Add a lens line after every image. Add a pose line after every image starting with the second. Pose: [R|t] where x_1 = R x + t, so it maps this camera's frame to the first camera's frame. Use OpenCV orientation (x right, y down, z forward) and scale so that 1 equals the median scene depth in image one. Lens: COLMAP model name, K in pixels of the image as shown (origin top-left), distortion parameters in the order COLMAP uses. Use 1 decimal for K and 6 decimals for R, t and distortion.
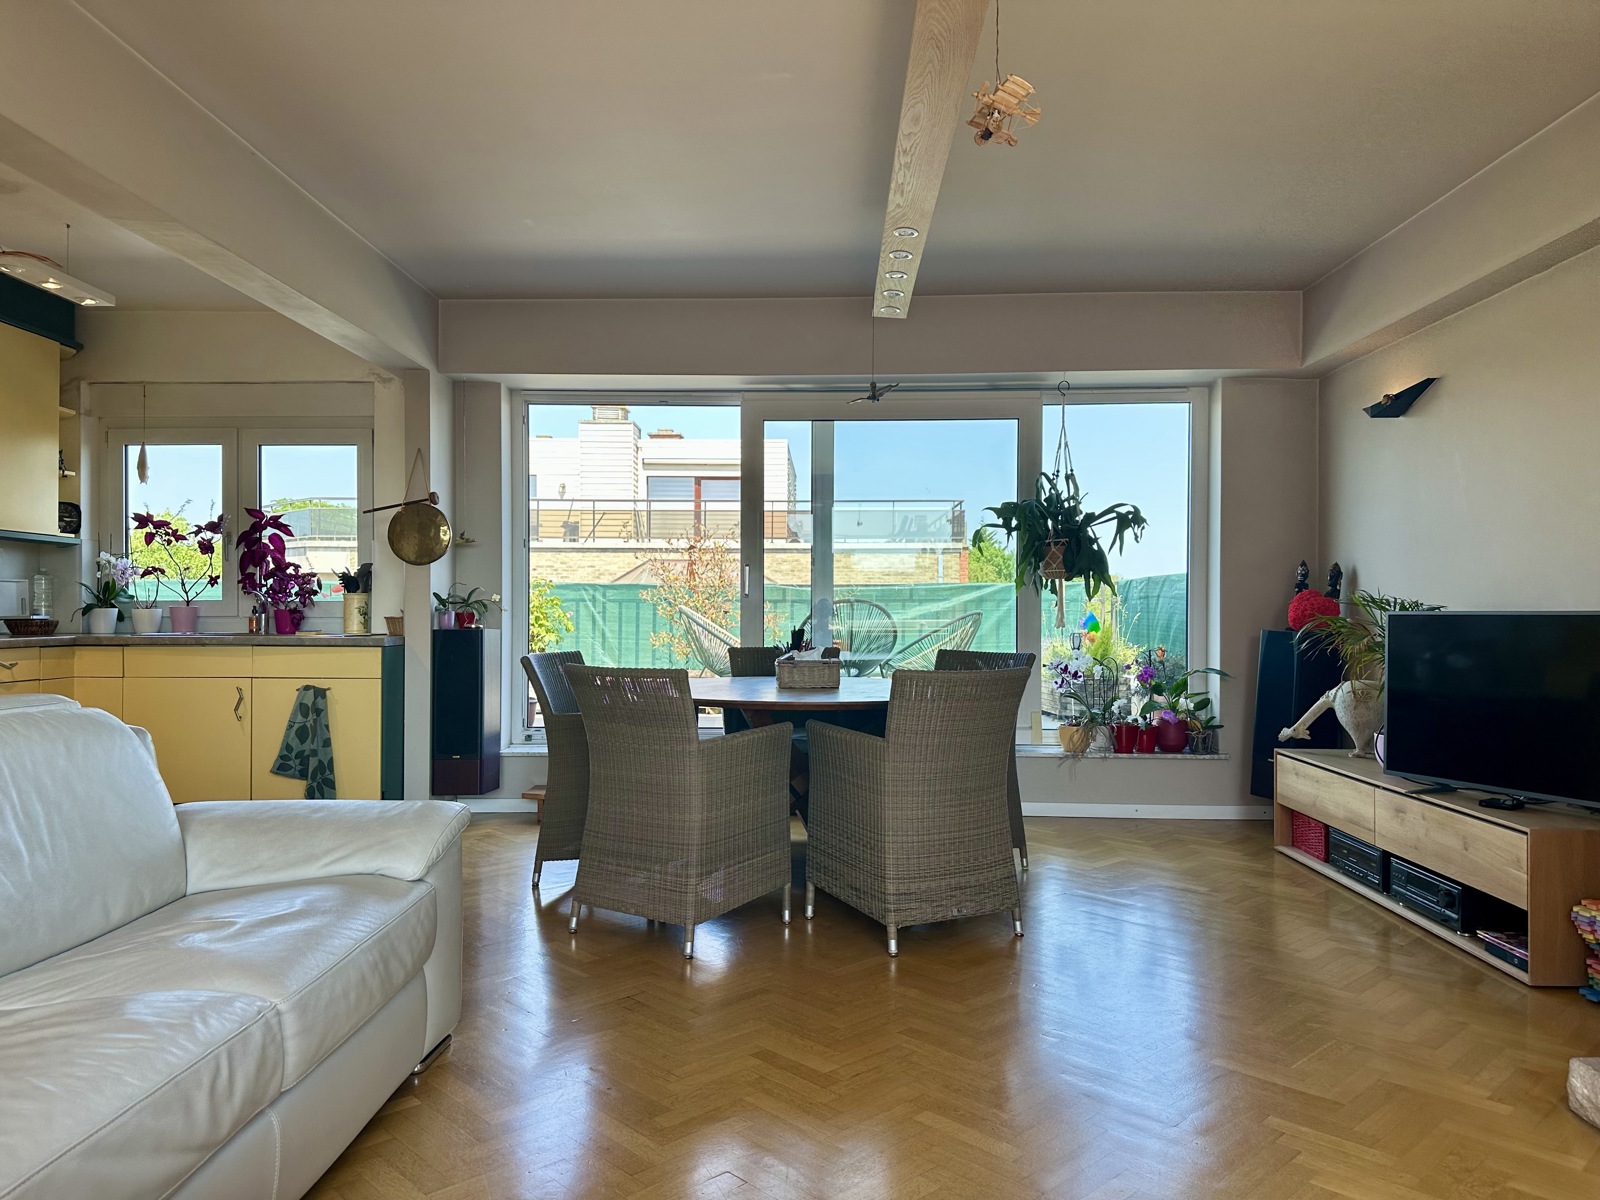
lens RADIAL K [[1105.8, 0, 804.7], [0, 1105.8, 610.6], [0, 0, 1]] dist [0.071670, -0.080820]
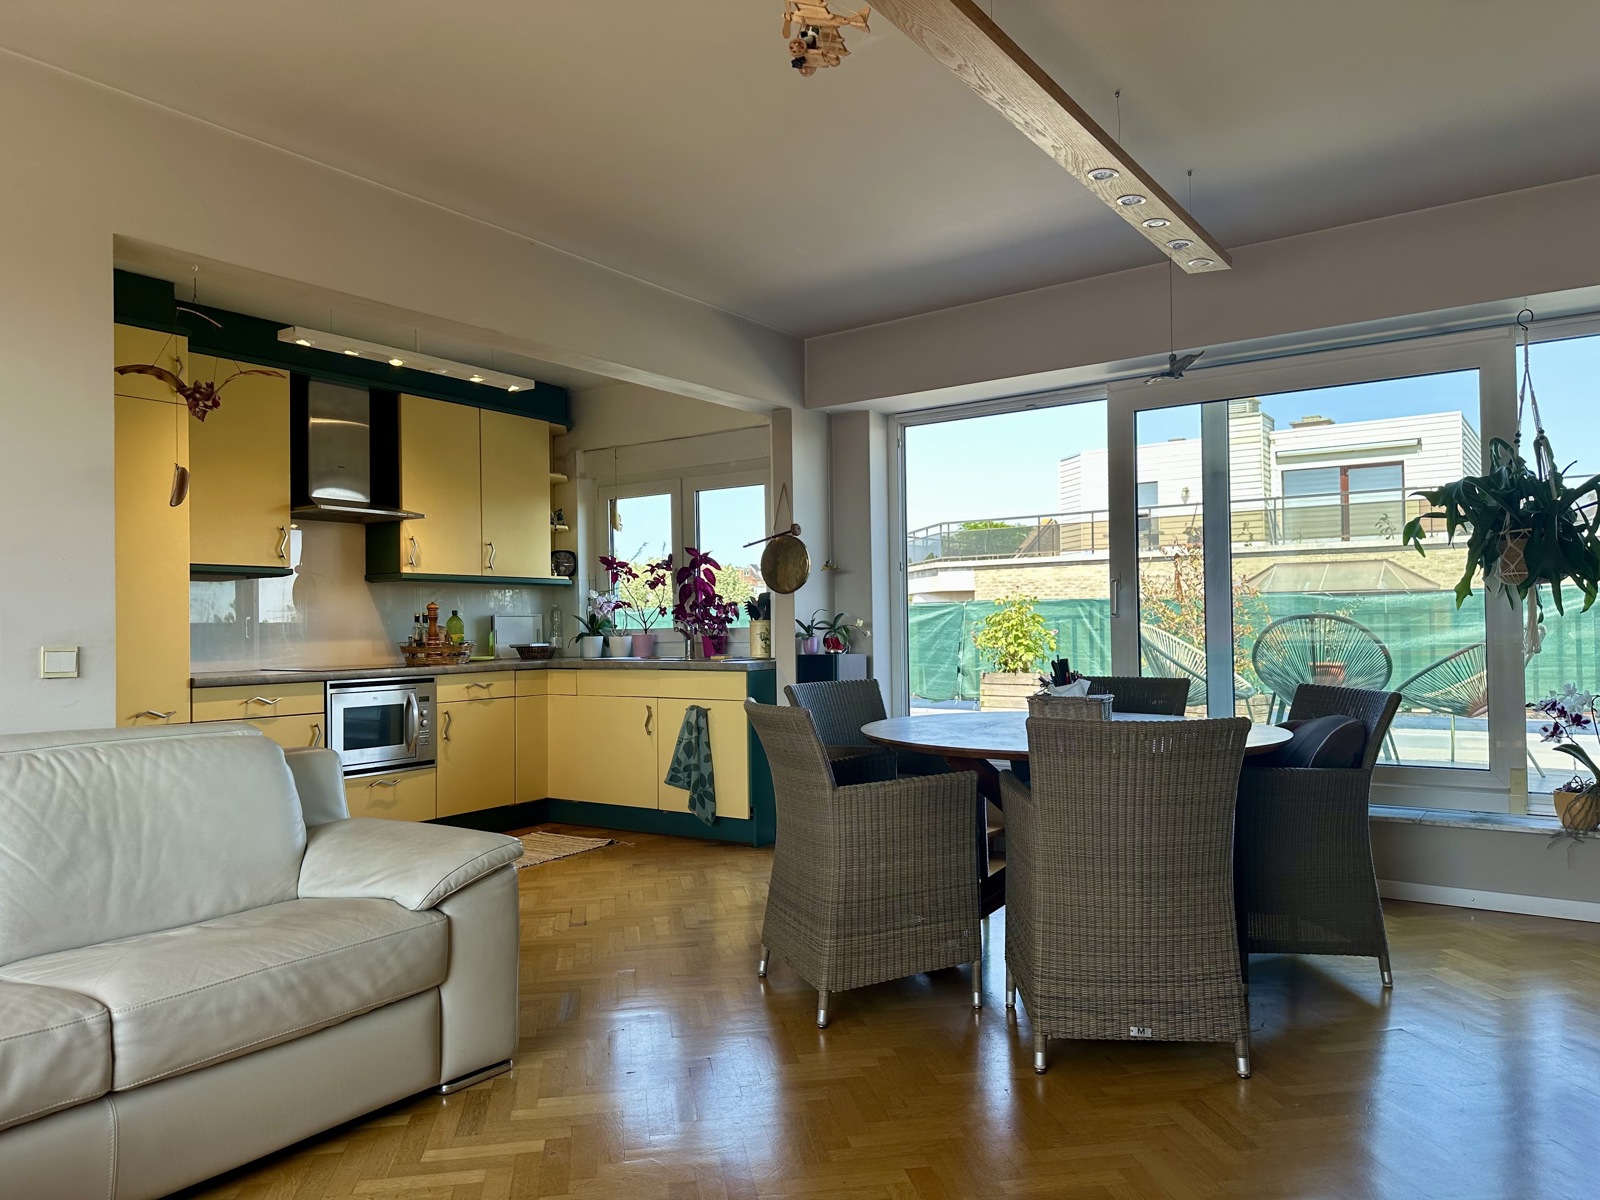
lens RADIAL K [[1105.8, 0, 807.4], [0, 1105.8, 603.0], [0, 0, 1]] dist [0.071670, -0.080820]
pose [[0.829518, -0.025693, -0.557889, 0.236211], [0.017427, 0.999646, -0.020126, -0.009903], [0.558208, 0.006972, 0.829672, 0.135554]]
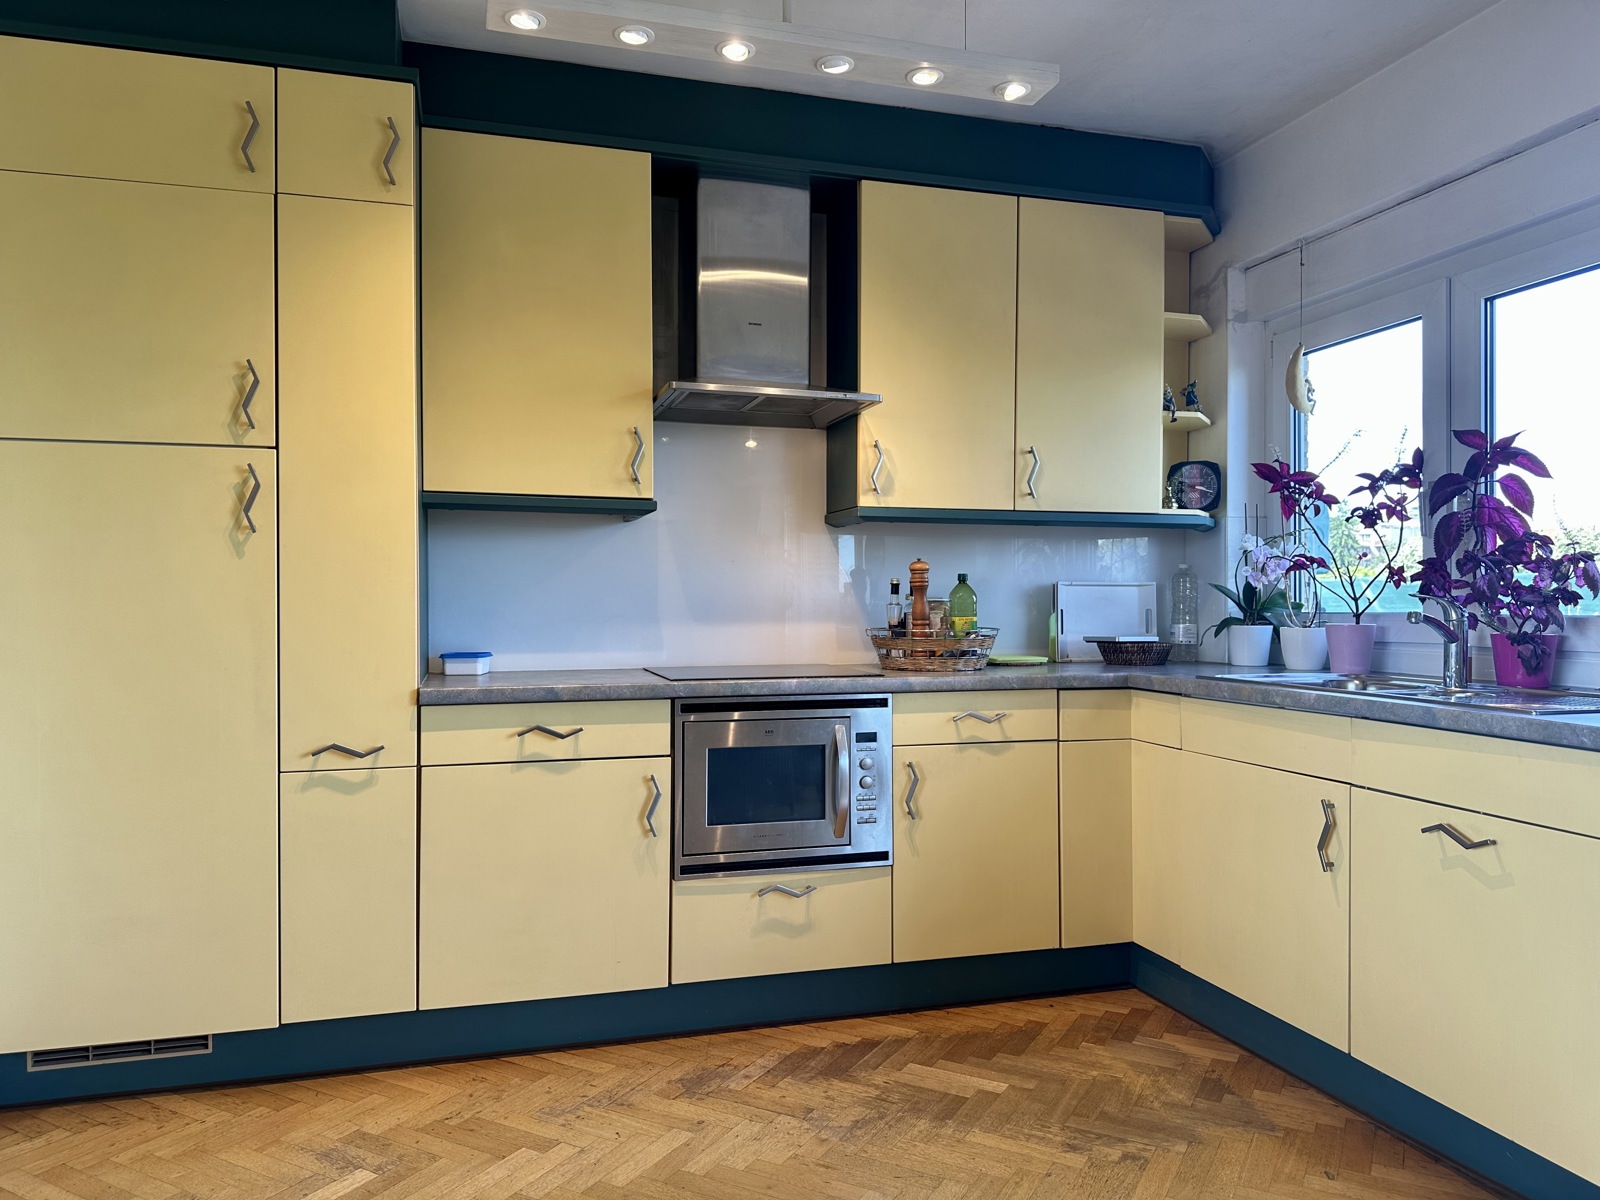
lens RADIAL K [[1105.8, 0, 820.5], [0, 1105.8, 612.7], [0, 0, 1]] dist [0.071670, -0.080820]
pose [[0.300395, 0.006703, -0.953791, -0.104401], [0.001465, 0.999971, 0.007489, -0.013835], [0.953814, -0.003647, 0.300376, 0.585150]]
